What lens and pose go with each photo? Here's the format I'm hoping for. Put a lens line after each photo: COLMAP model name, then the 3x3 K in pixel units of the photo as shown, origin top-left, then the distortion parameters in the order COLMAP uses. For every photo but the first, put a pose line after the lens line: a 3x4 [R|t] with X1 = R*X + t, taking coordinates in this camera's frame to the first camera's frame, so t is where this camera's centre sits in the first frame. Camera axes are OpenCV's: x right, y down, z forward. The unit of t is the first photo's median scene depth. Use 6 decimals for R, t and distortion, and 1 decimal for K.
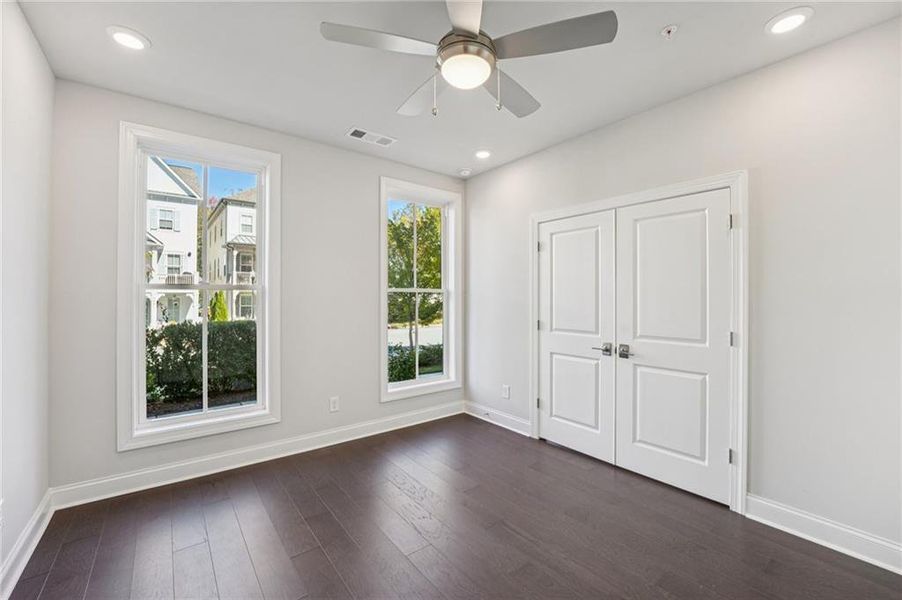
lens RADIAL K [[369.7, 0, 449.0], [0, 369.7, 298.0], [0, 0, 1]] dist [-0.020606, 0.000105]
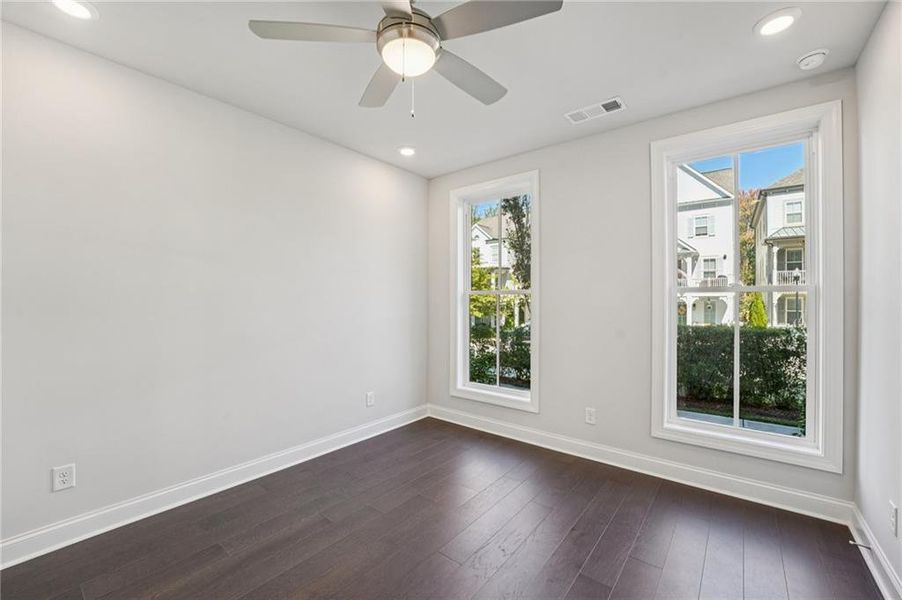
lens RADIAL K [[364.4, 0, 447.7], [0, 364.4, 300.5], [0, 0, 1]] dist [-0.024762, 0.000629]
pose [[0.227820, -0.000527, -0.973703, 0.061562], [-0.002299, 0.999997, -0.001079, 0.000317], [0.973701, 0.002485, 0.227818, 0.056533]]
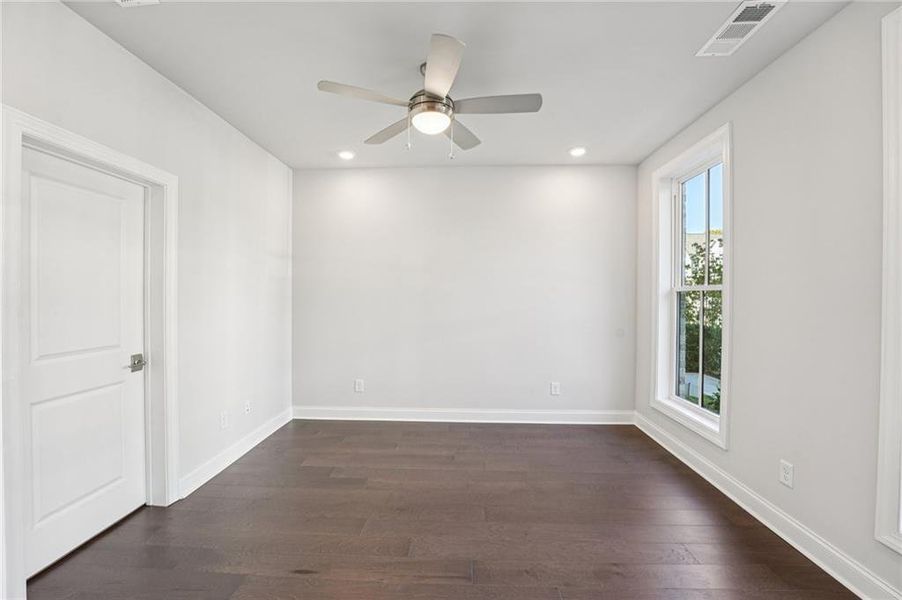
lens RADIAL K [[364.4, 0, 447.7], [0, 364.4, 300.5], [0, 0, 1]] dist [-0.024762, 0.000629]
pose [[-0.650354, 0.003028, -0.759625, 0.062961], [-0.006180, 0.999938, 0.009276, 0.000204], [0.759606, 0.010727, -0.650295, 0.120166]]
